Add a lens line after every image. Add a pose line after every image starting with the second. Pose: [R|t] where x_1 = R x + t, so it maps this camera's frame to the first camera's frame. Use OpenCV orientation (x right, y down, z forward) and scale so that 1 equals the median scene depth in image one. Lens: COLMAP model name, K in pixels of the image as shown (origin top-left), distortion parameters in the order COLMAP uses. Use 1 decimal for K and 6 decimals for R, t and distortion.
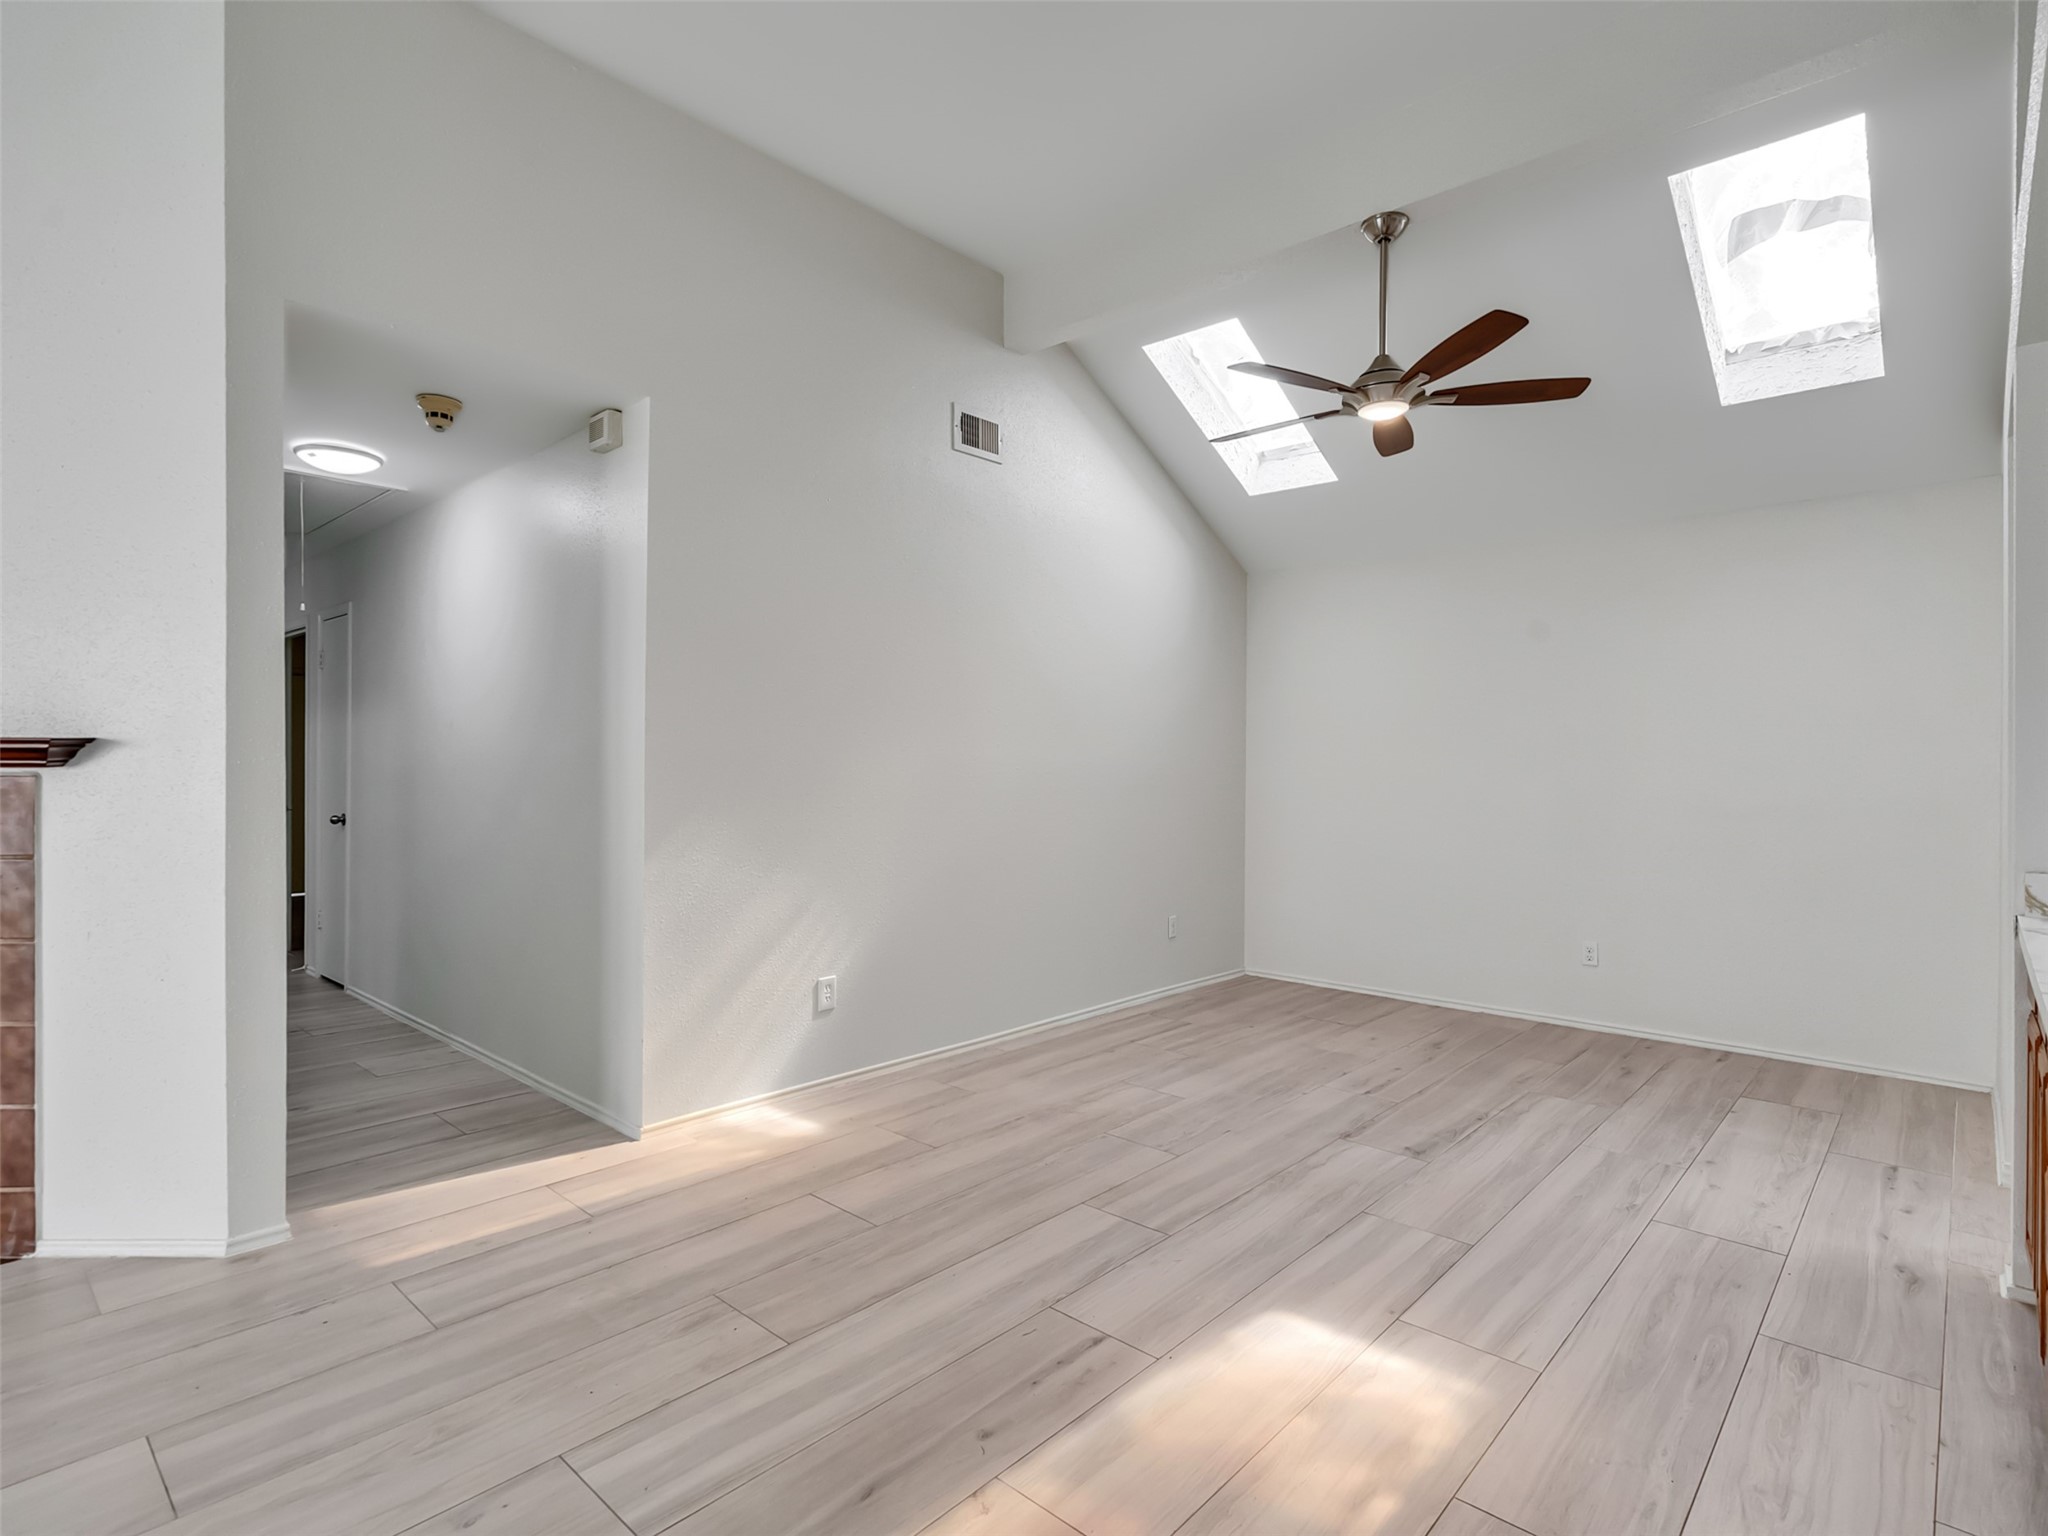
lens RADIAL K [[1042.8, 0, 1001.1], [0, 1042.8, 767.7], [0, 0, 1]] dist [-0.003333, 0.001610]
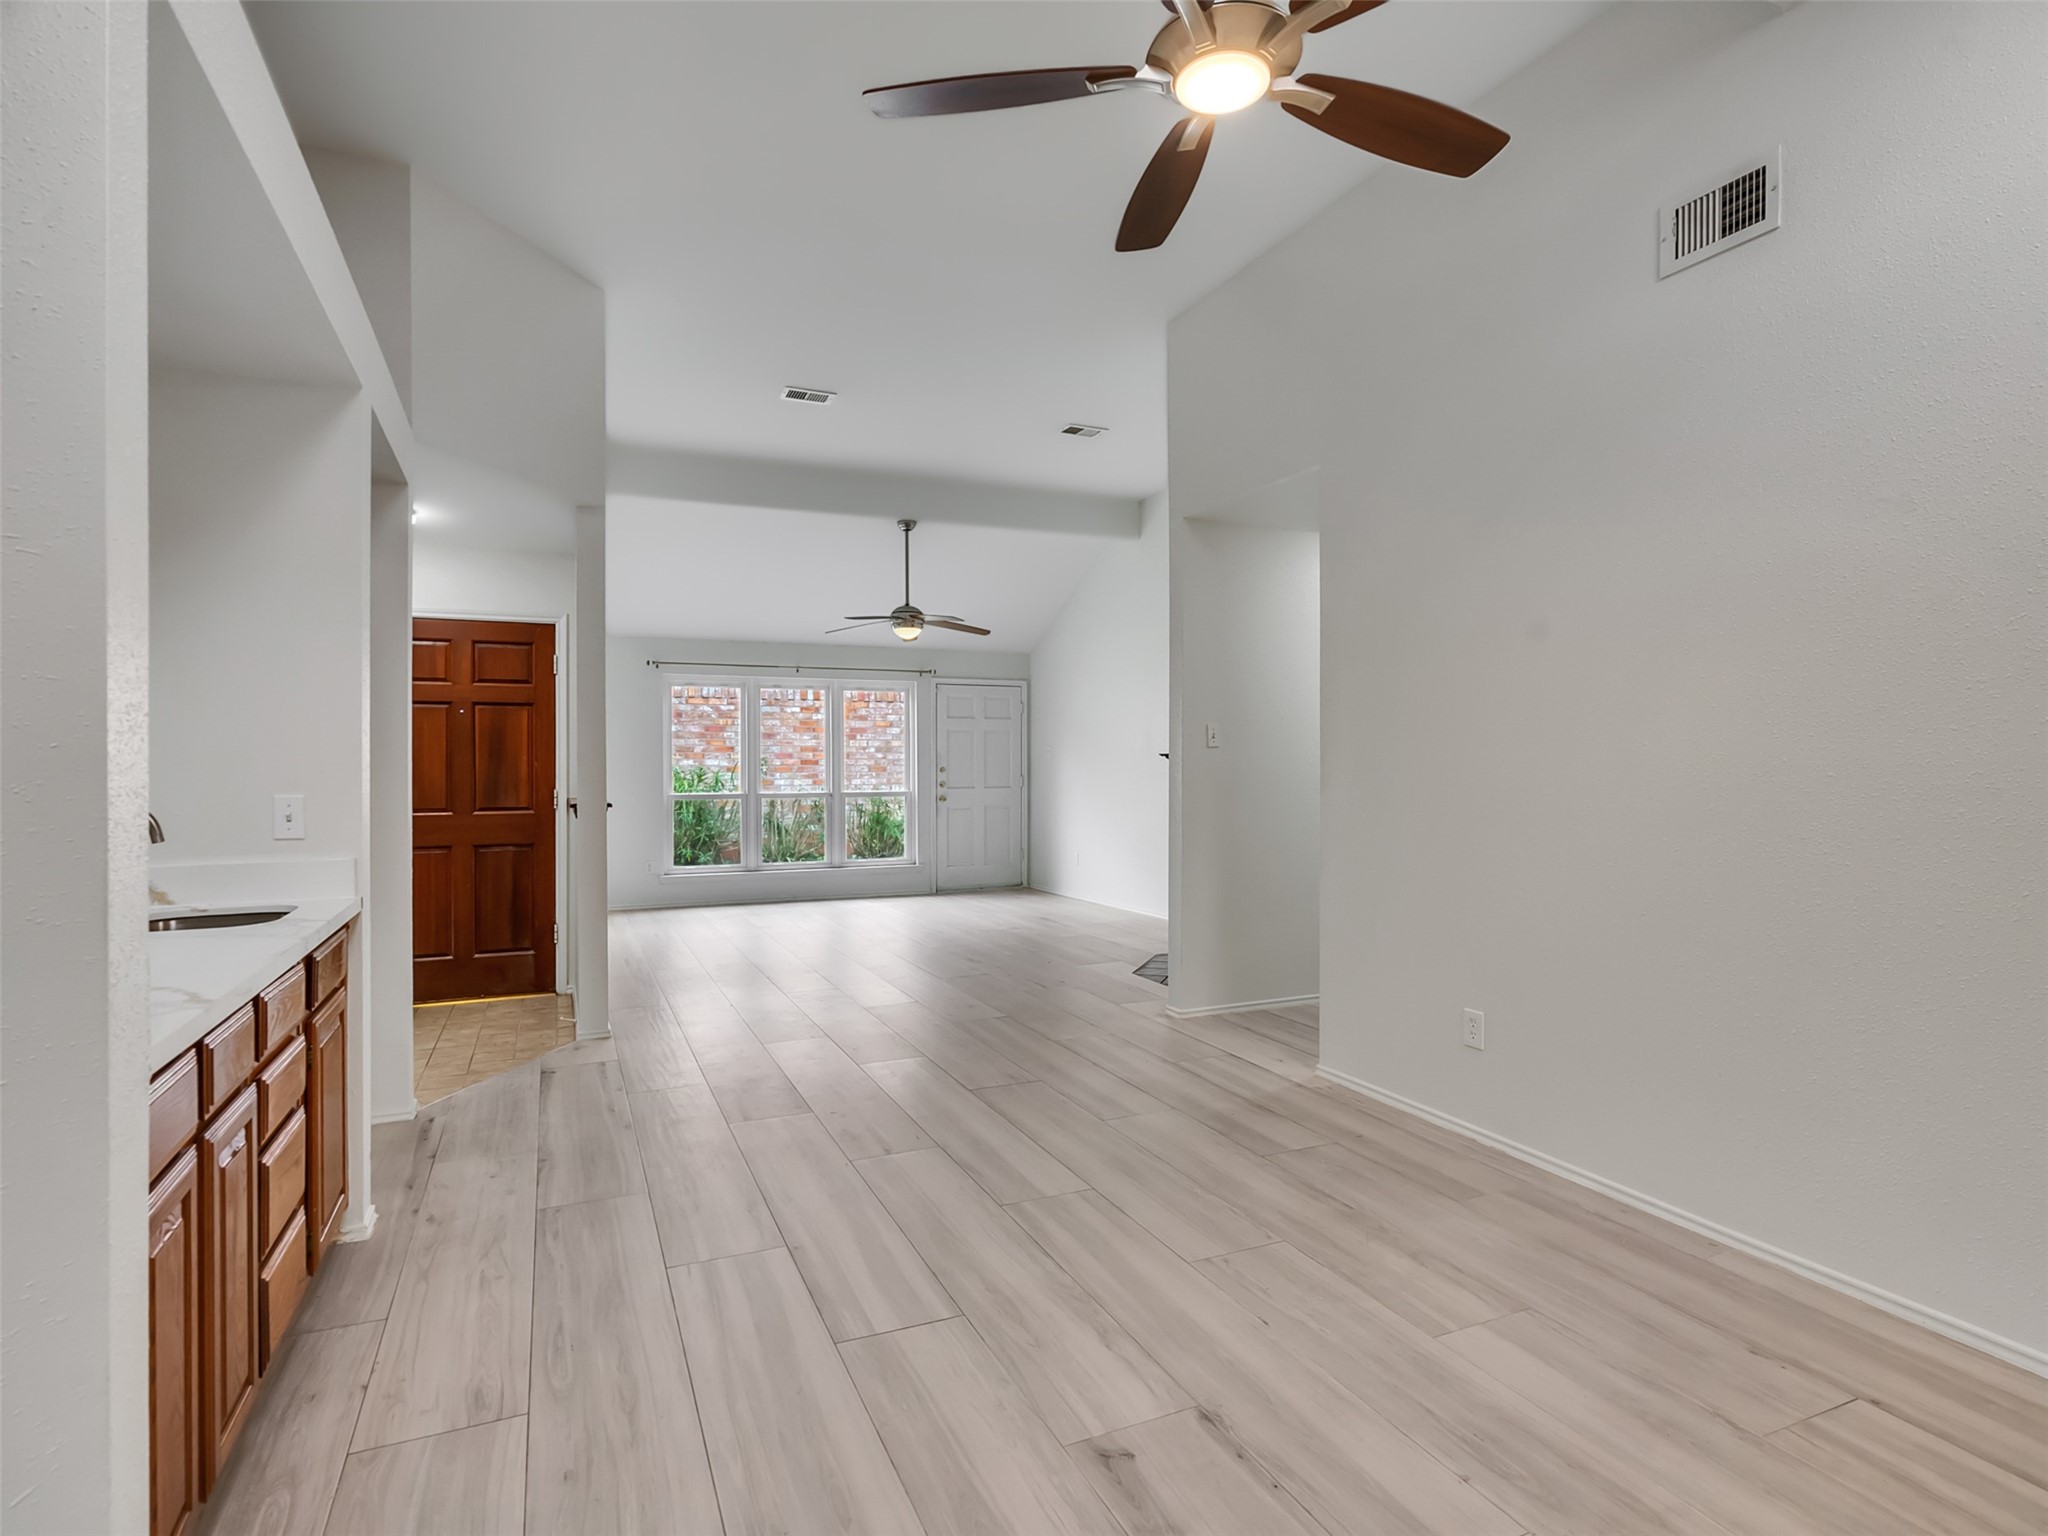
lens RADIAL K [[1045.2, 0, 1003.8], [0, 1045.2, 764.2], [0, 0, 1]] dist [-0.004365, 0.001364]
pose [[-0.401224, -0.002717, -0.915976, 0.963934], [-0.004433, 0.999990, -0.001025, -0.002603], [0.915969, 0.003649, -0.401232, 1.206294]]
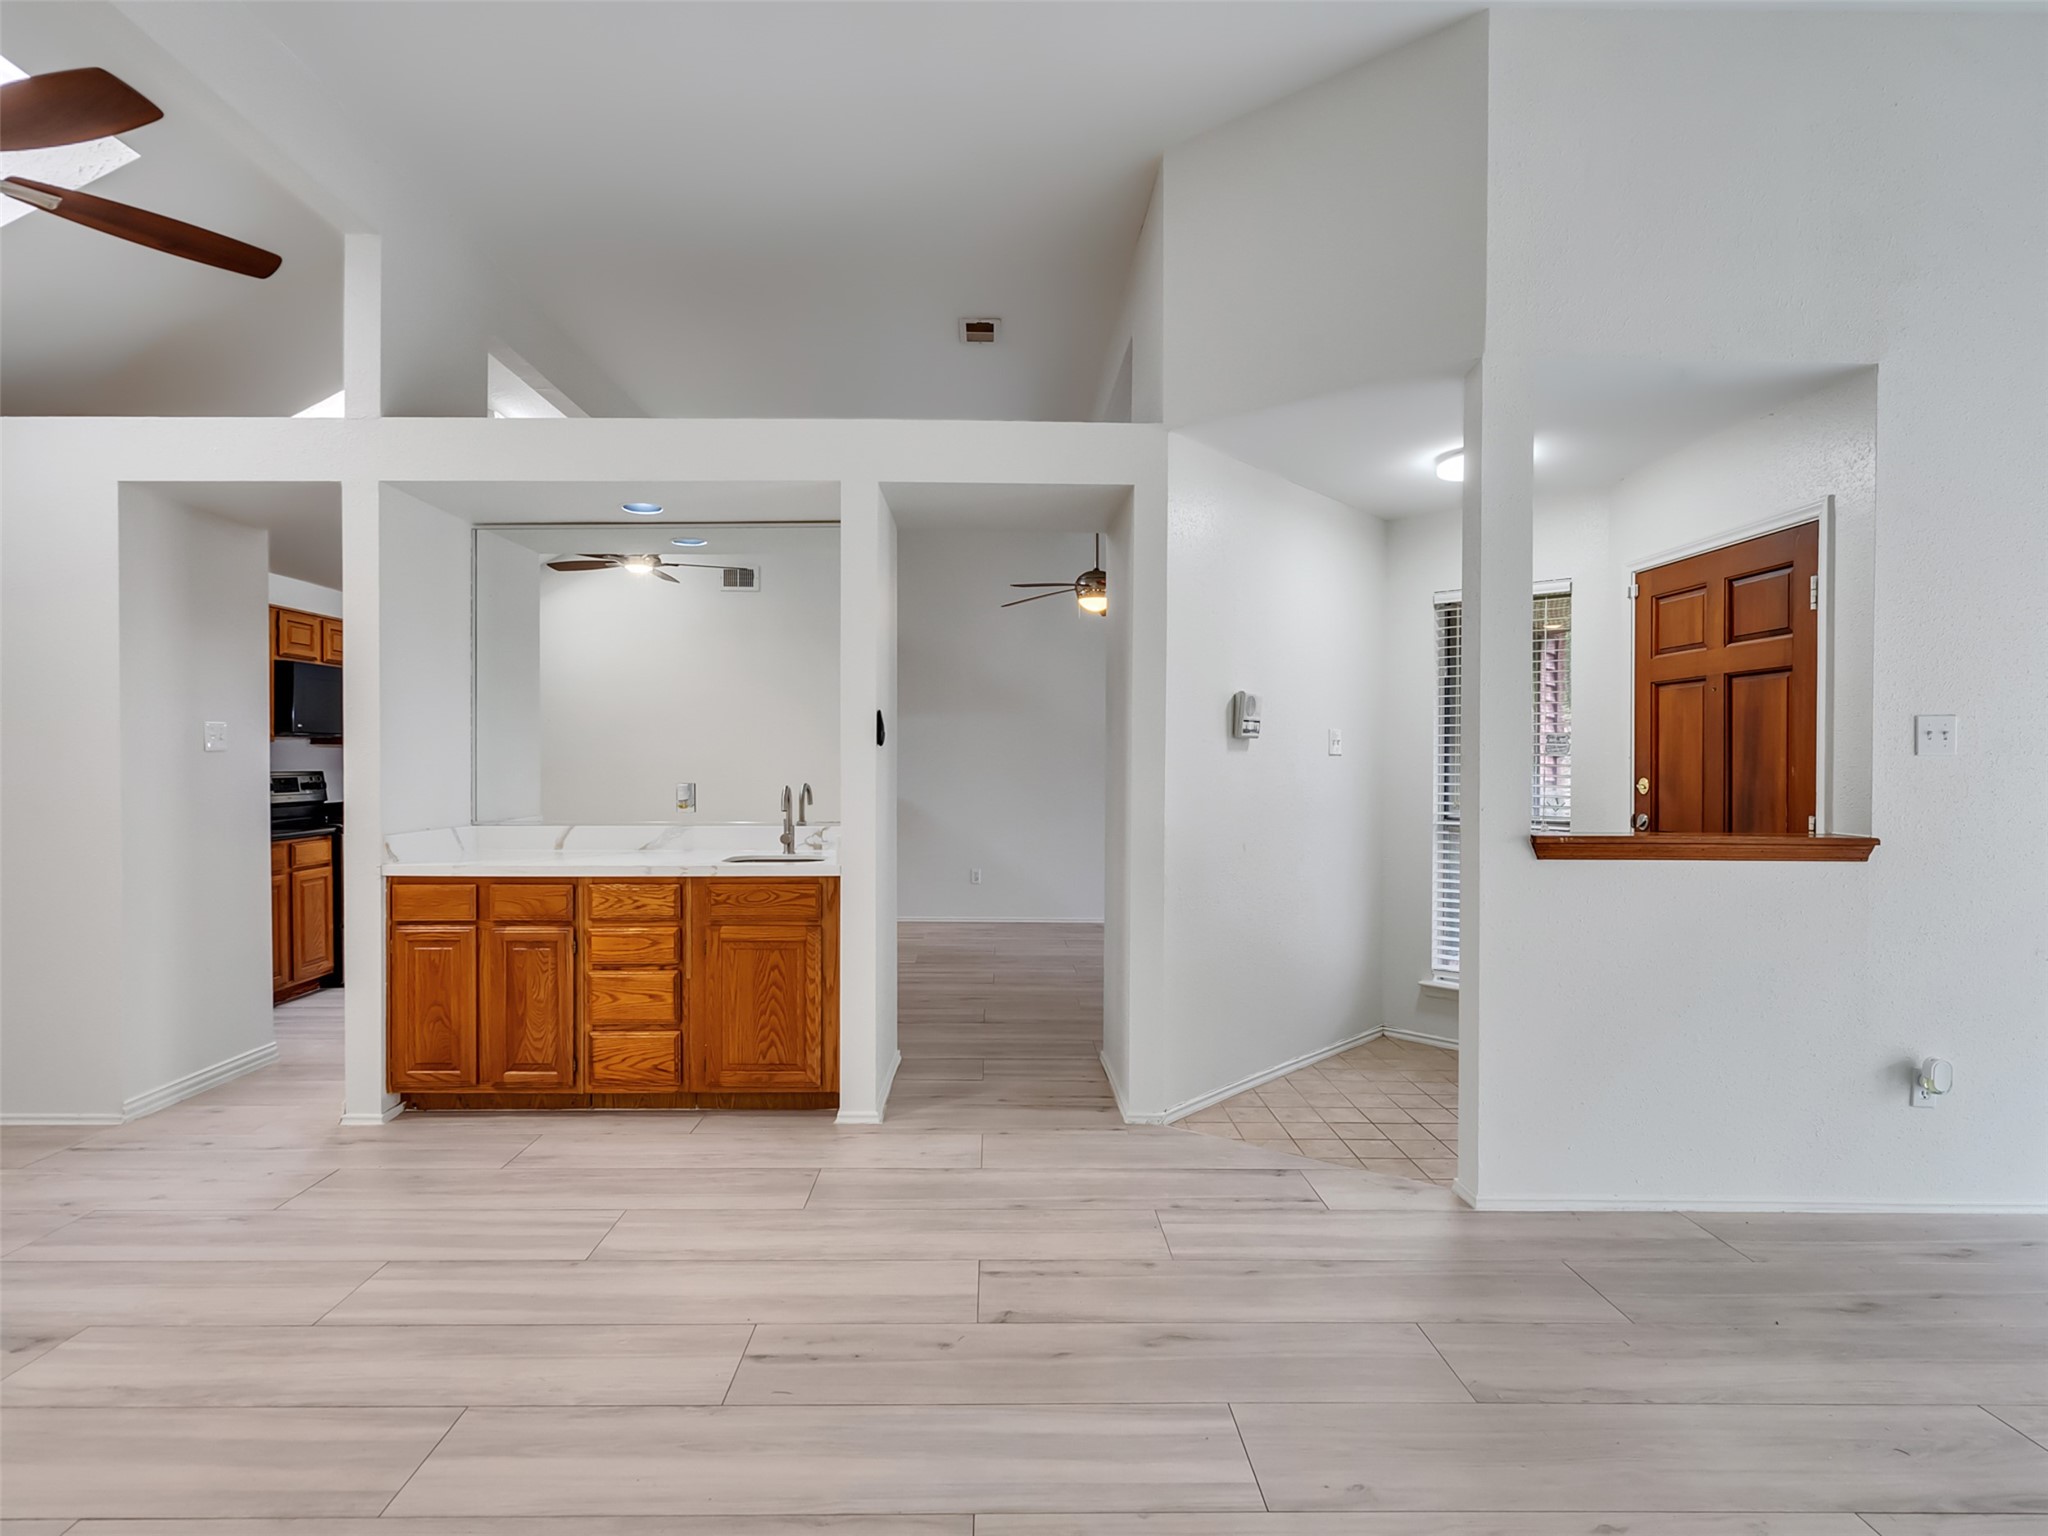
lens RADIAL K [[1042.8, 0, 1001.1], [0, 1042.8, 767.7], [0, 0, 1]] dist [-0.003333, 0.001610]
pose [[-0.687900, -0.012297, 0.725701, -0.532623], [-0.003406, 0.999900, 0.013715, -0.015442], [-0.725797, 0.006963, -0.687873, 1.037420]]
